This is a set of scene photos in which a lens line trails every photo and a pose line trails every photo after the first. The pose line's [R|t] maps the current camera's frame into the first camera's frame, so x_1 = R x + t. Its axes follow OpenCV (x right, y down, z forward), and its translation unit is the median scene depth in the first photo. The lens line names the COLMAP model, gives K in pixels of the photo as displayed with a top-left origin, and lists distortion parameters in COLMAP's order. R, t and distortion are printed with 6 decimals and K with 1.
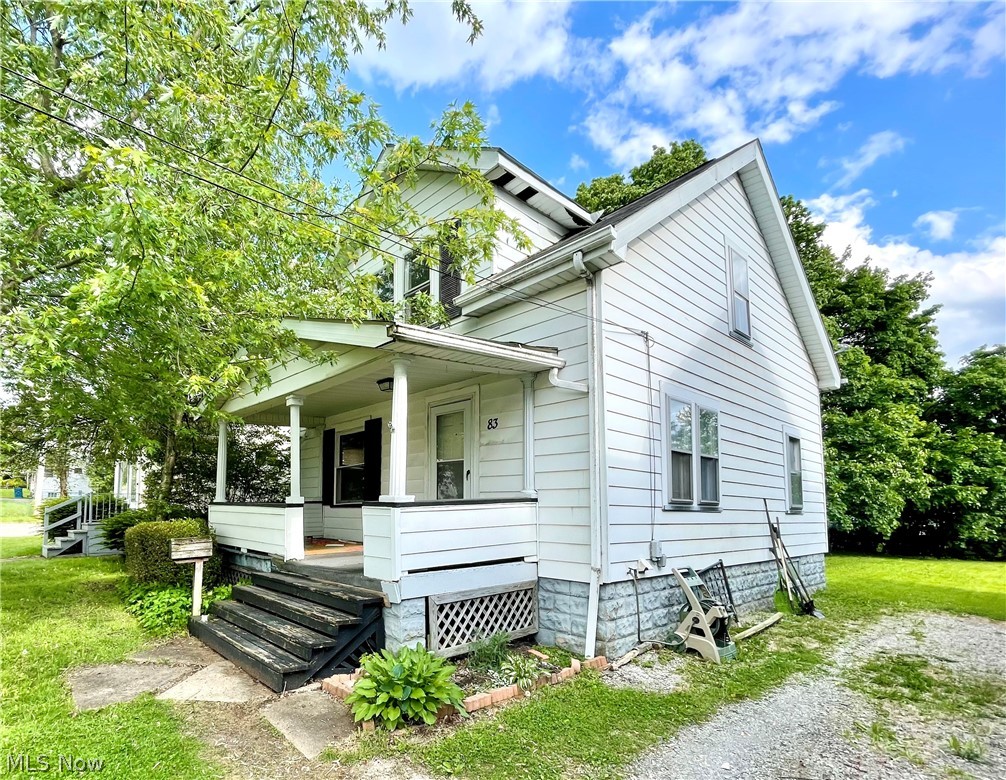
lens RADIAL K [[507.7, 0, 380.7], [0, 507.7, 467.1], [0, 0, 1]] dist [-0.005358, -0.001283]
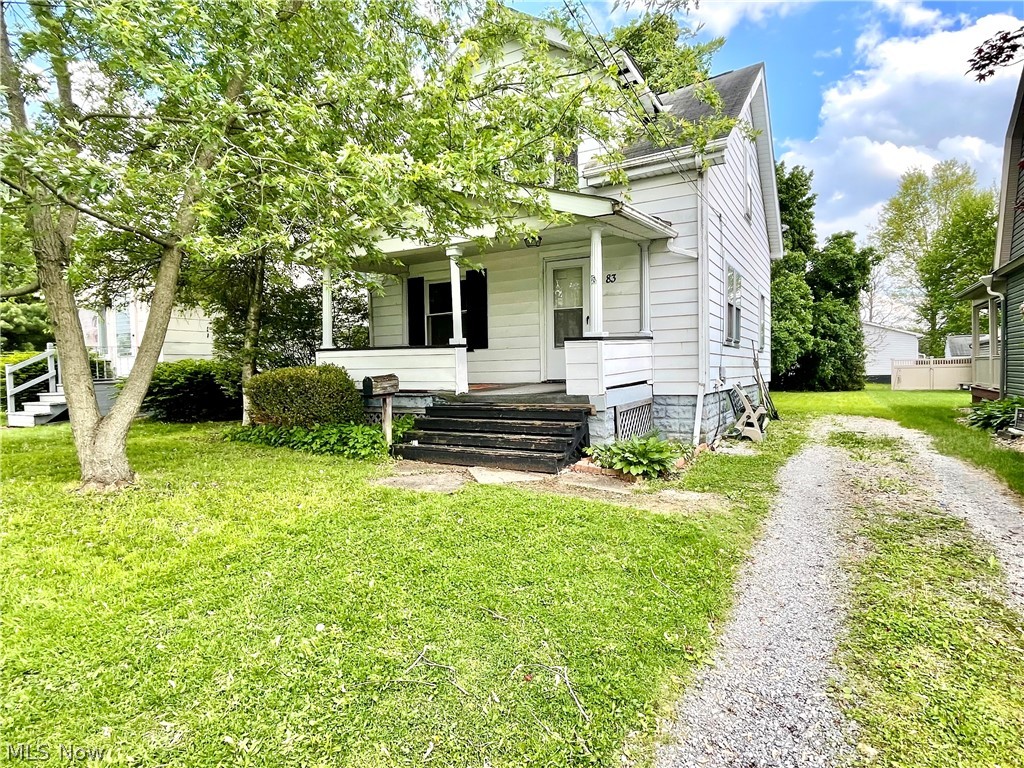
lens RADIAL K [[575.9, 0, 495.3], [0, 575.9, 390.2], [0, 0, 1]] dist [-0.000058, 0.003691]
pose [[0.923558, -0.040456, 0.381318, -0.695086], [-0.002773, 0.993688, 0.112141, 0.034317], [-0.383448, -0.104626, 0.917617, -0.256321]]
